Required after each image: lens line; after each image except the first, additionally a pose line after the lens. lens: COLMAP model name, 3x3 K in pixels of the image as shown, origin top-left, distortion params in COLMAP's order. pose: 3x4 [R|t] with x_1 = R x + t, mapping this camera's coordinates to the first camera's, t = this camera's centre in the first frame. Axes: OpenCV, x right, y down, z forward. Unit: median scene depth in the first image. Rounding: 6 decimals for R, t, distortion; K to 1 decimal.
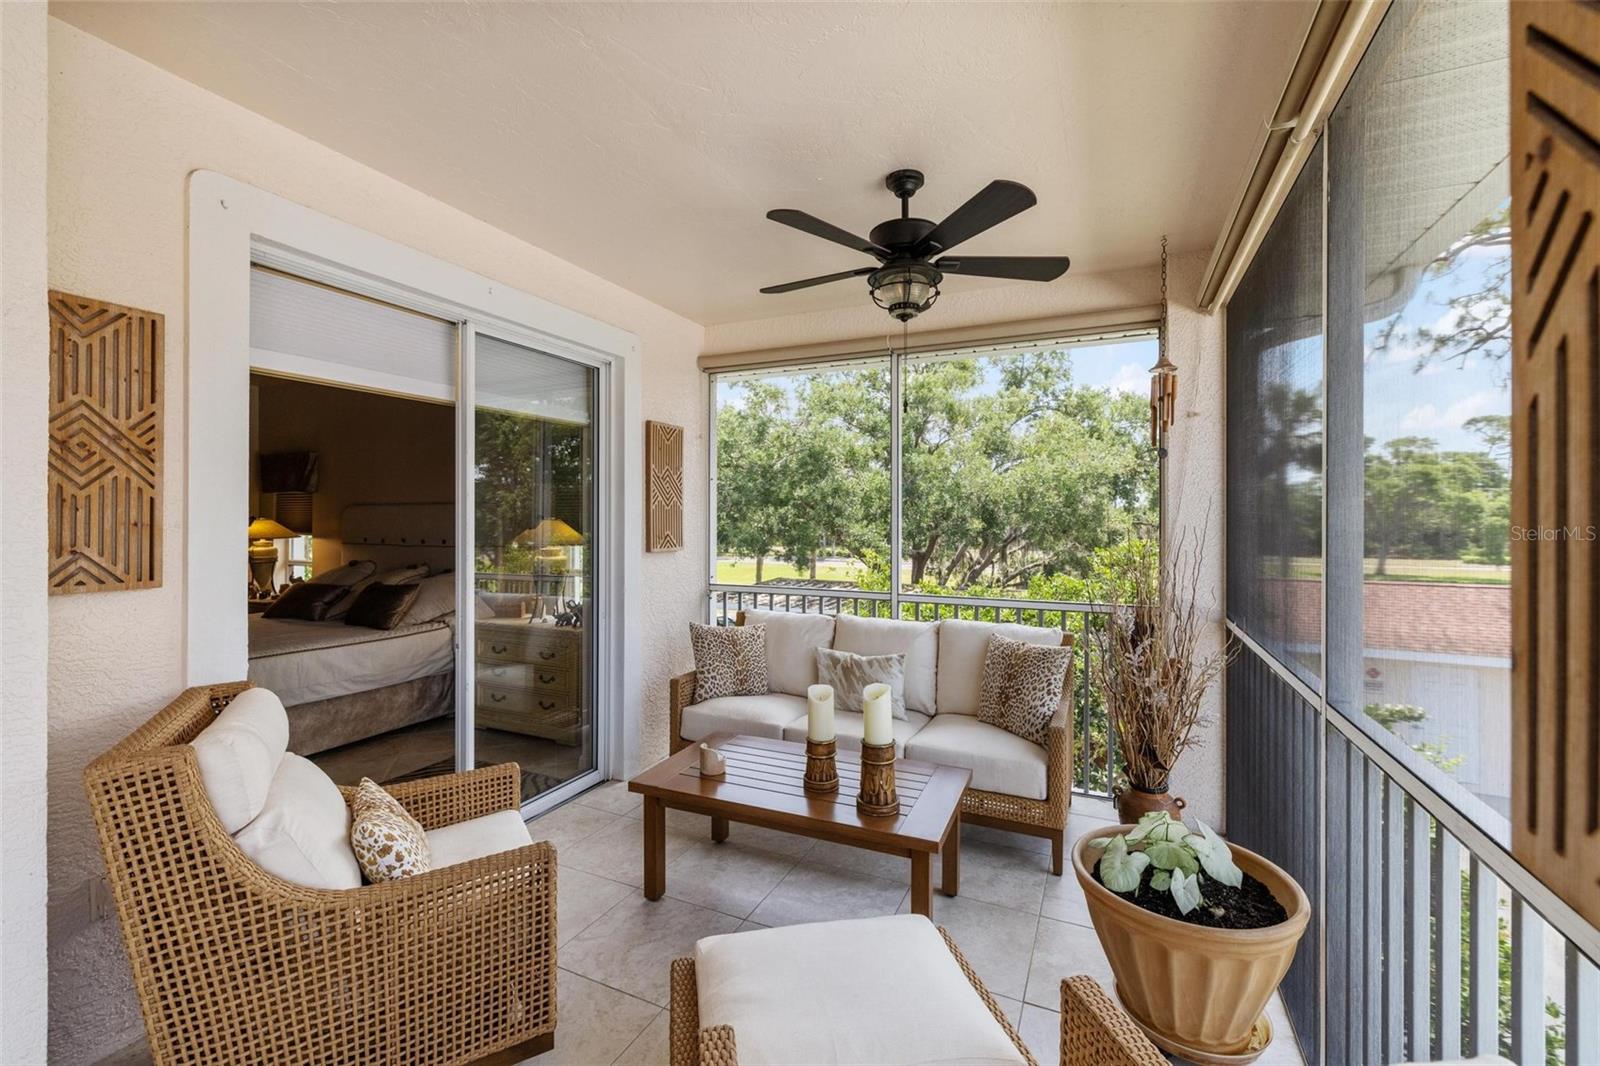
lens RADIAL K [[678.8, 0, 798.5], [0, 678.8, 523.3], [0, 0, 1]] dist [-0.003683, -0.000514]
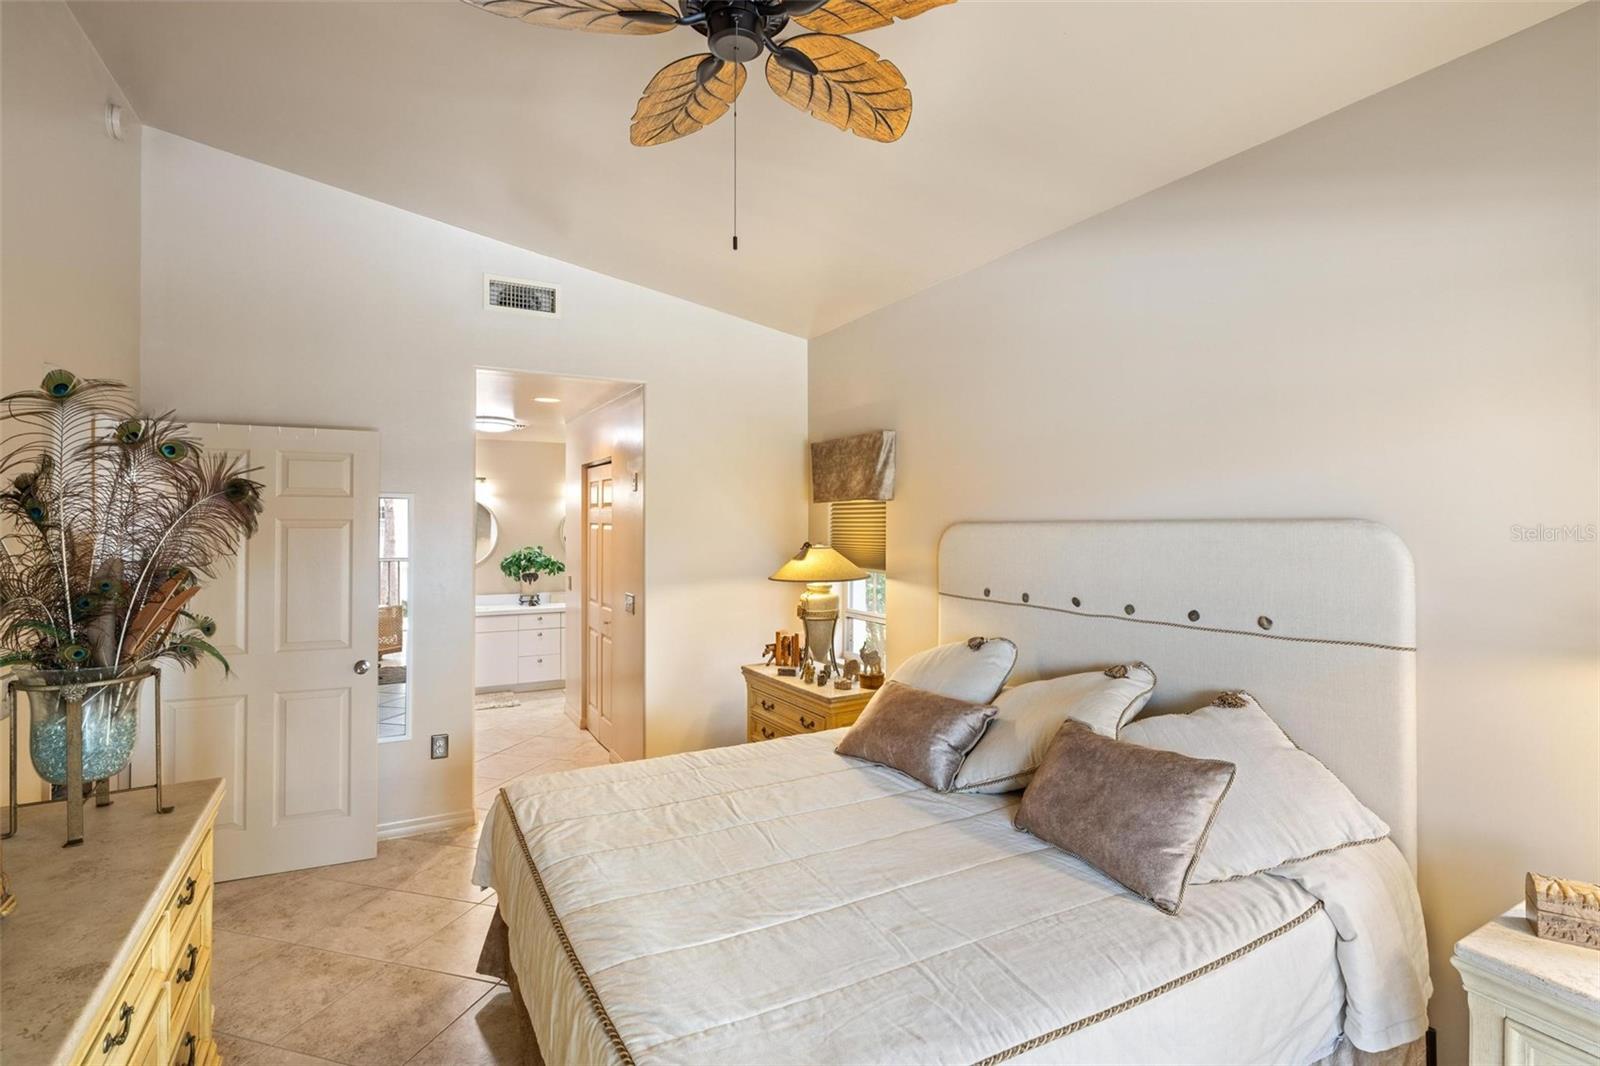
lens RADIAL K [[743.5, 0, 802.5], [0, 743.5, 528.8], [0, 0, 1]] dist [0.000535, 0.000007]
pose [[0.803828, 0.004357, -0.594845, -0.414095], [-0.005195, 0.999986, 0.000303, -0.022144], [0.594839, 0.002846, 0.803840, 0.464930]]
